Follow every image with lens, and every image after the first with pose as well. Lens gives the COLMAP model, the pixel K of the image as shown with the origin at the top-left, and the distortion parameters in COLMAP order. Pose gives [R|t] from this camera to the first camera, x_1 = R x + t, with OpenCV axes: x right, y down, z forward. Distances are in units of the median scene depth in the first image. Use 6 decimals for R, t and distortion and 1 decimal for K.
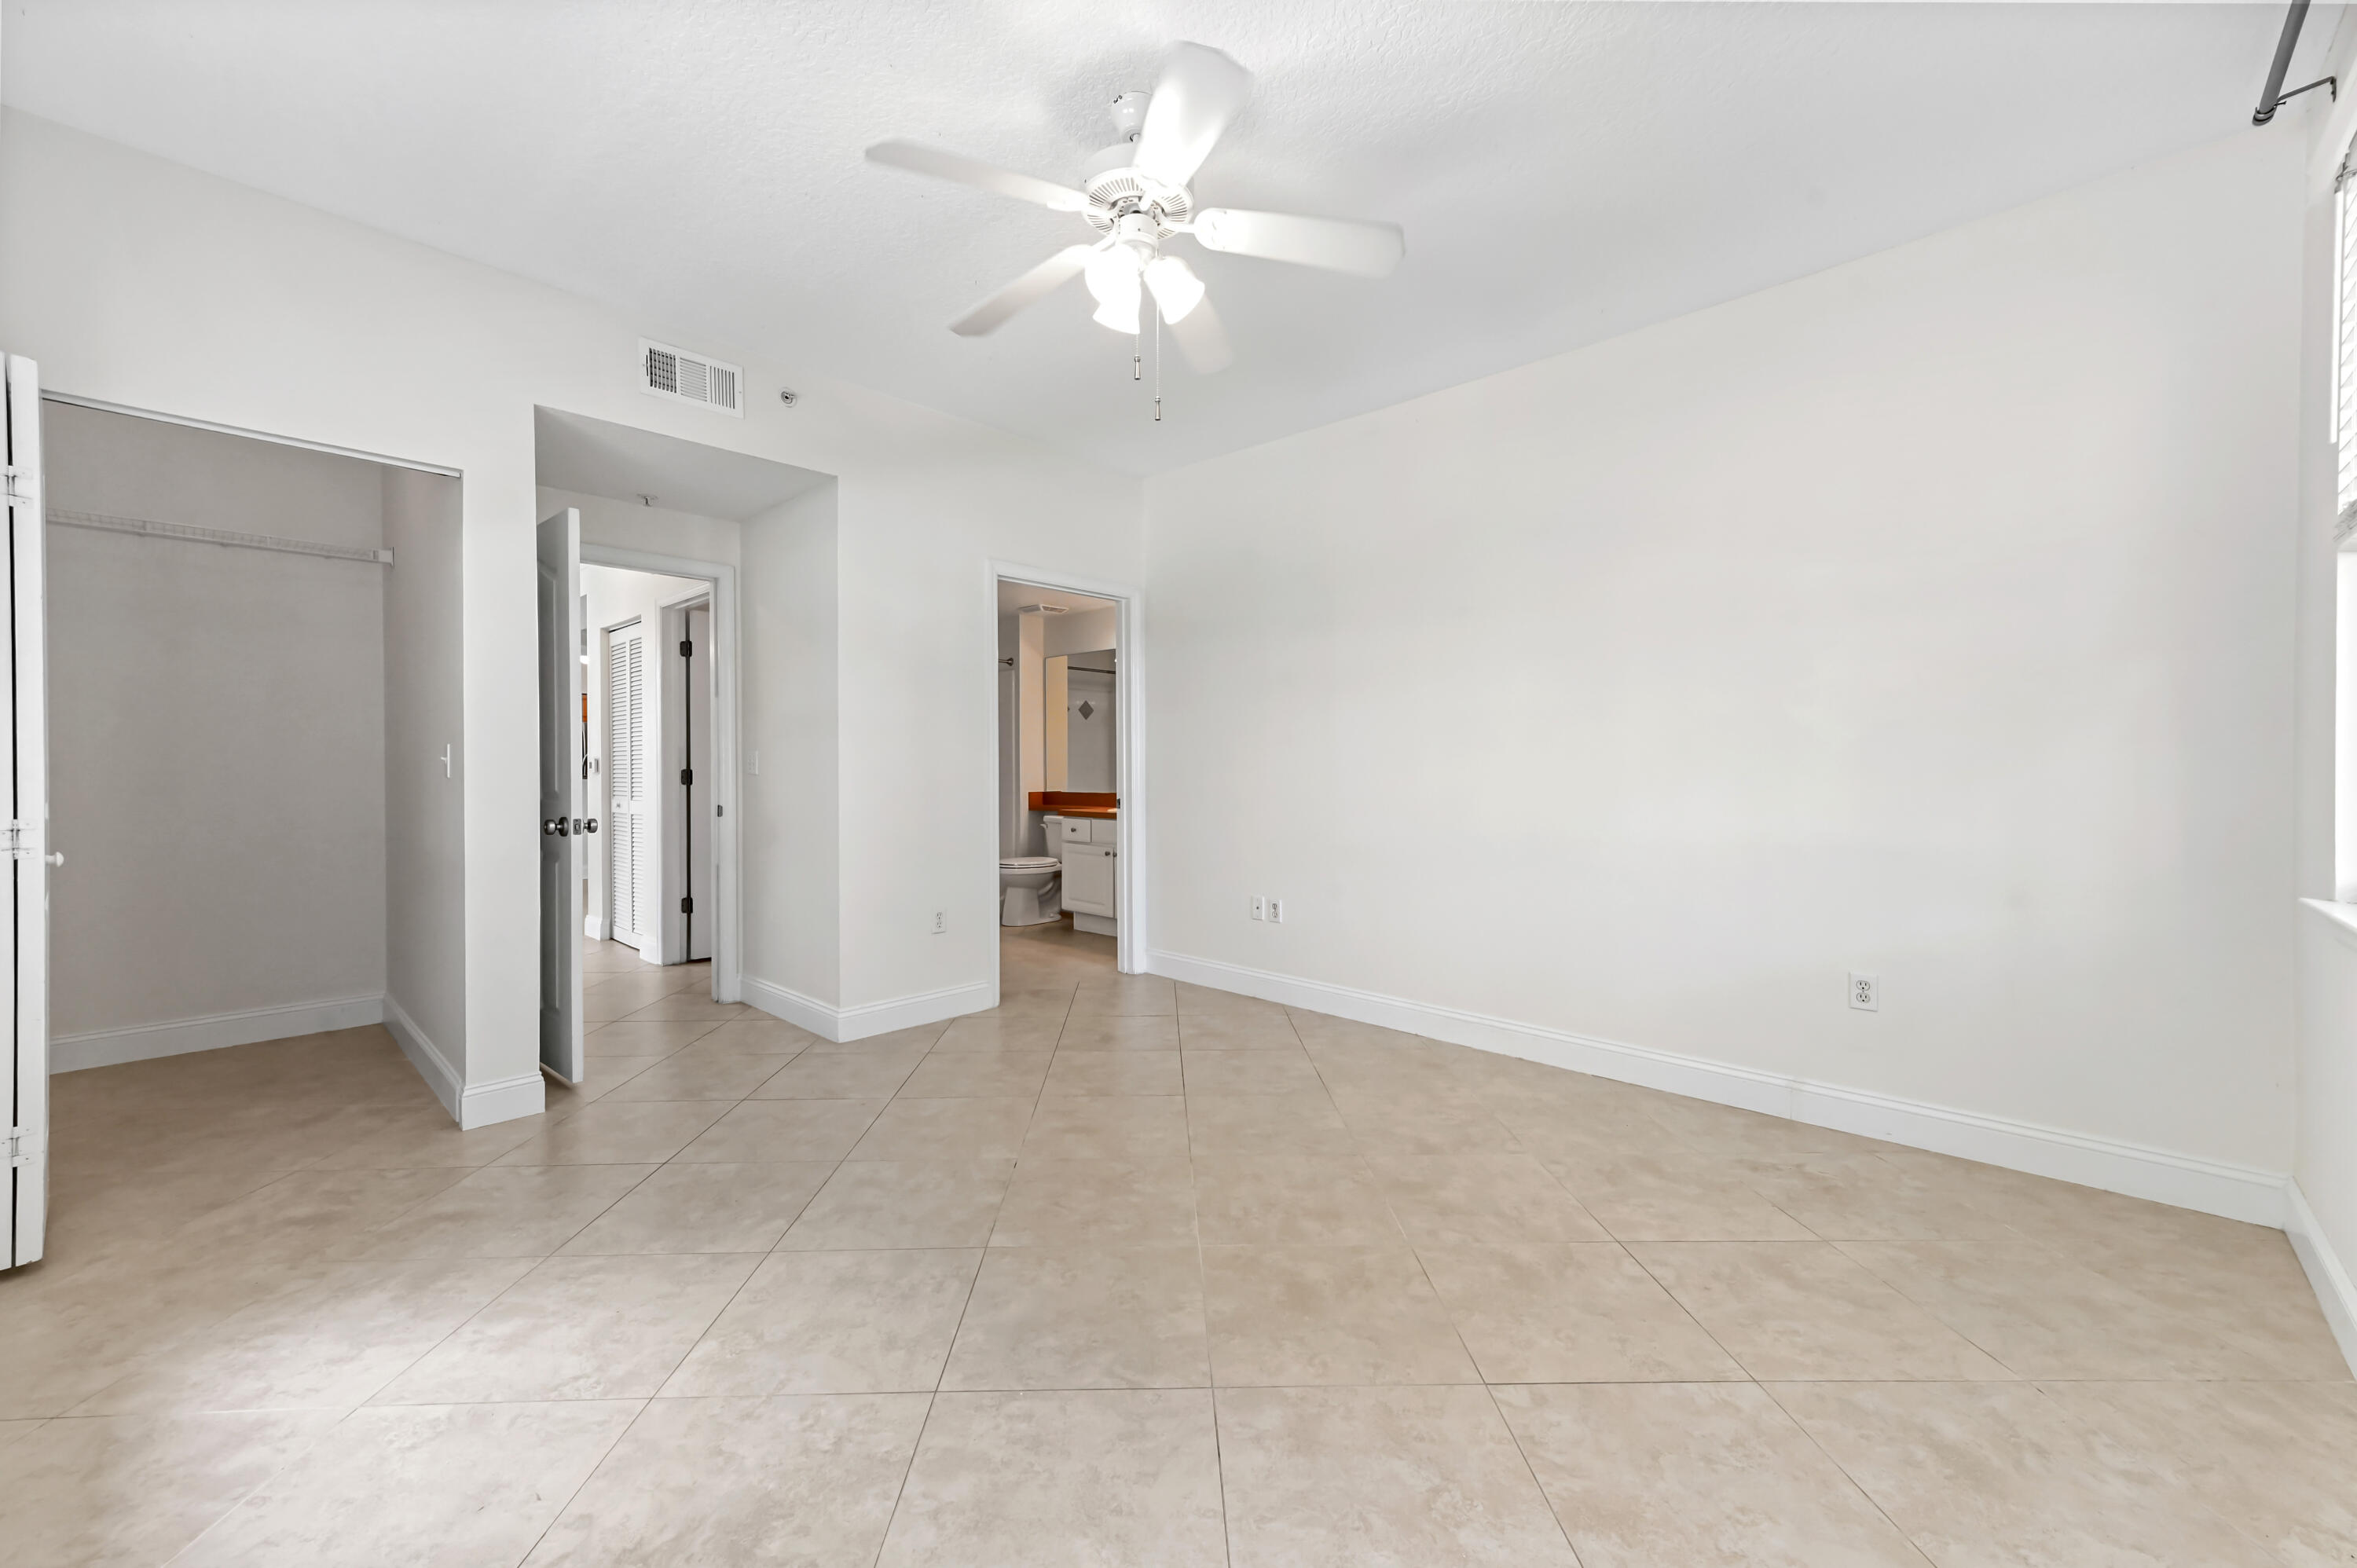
lens RADIAL K [[931.1, 0, 1177.6], [0, 931.1, 774.0], [0, 0, 1]] dist [0.013171, 0.000204]
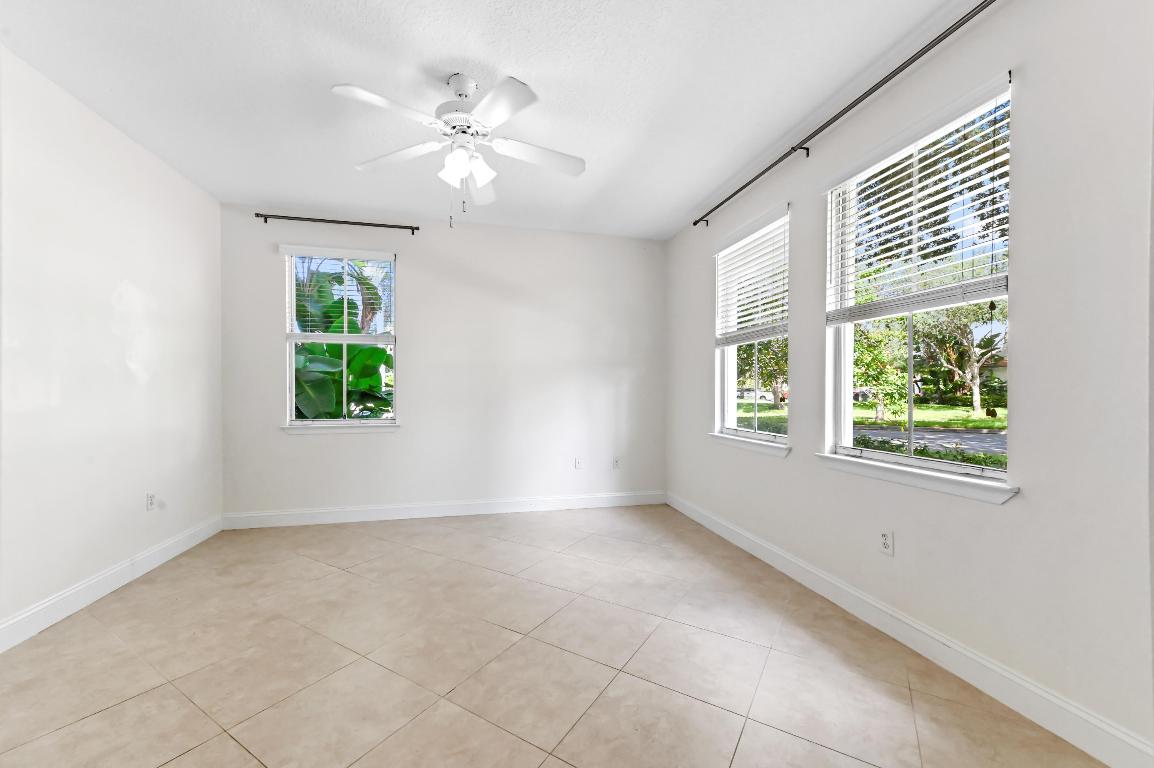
lens RADIAL K [[446.9, 0, 575.5], [0, 446.9, 396.2], [0, 0, 1]] dist [0.014123, 0.000060]
pose [[-0.830897, -0.010741, 0.556323, -0.737153], [0.001057, 0.999781, 0.020882, -0.028582], [-0.556426, 0.017938, -0.830704, 1.543928]]
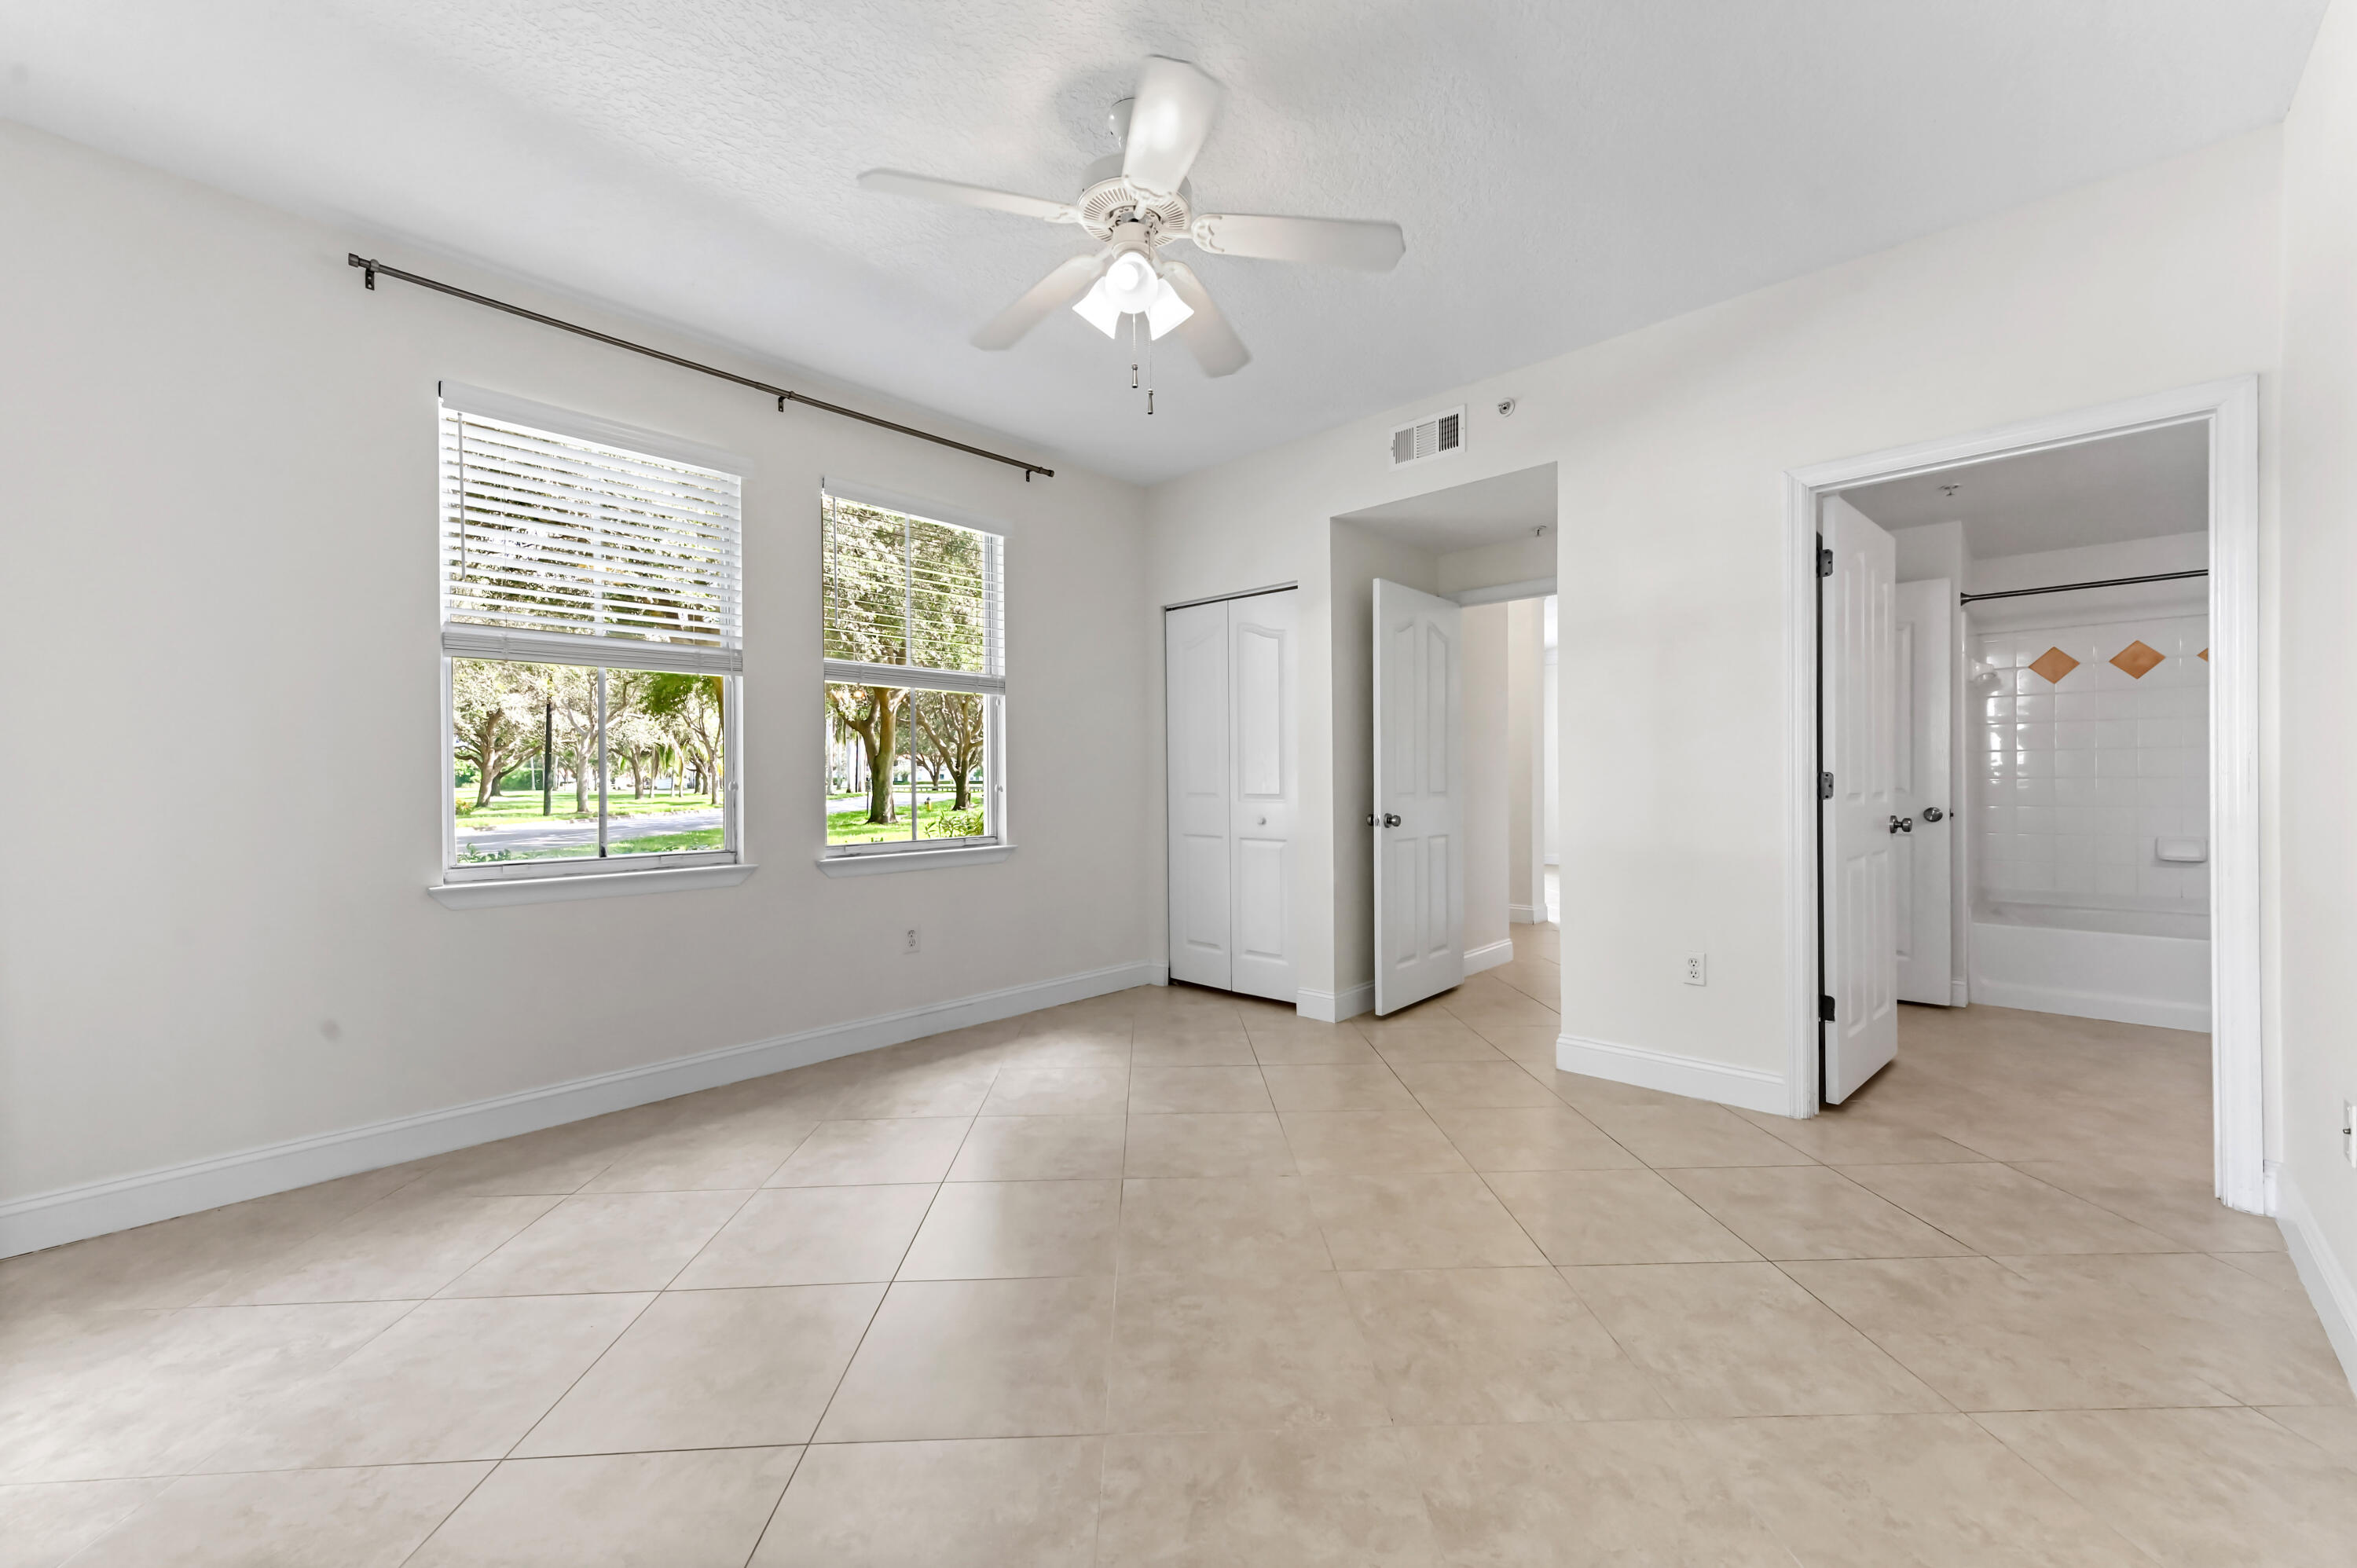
lens RADIAL K [[931.1, 0, 1177.6], [0, 931.1, 774.0], [0, 0, 1]] dist [0.013171, 0.000204]
pose [[-0.005780, -0.004121, -0.999975, 0.879389], [0.003276, 0.999986, -0.004140, -0.004625], [0.999978, -0.003300, -0.005767, 0.958813]]
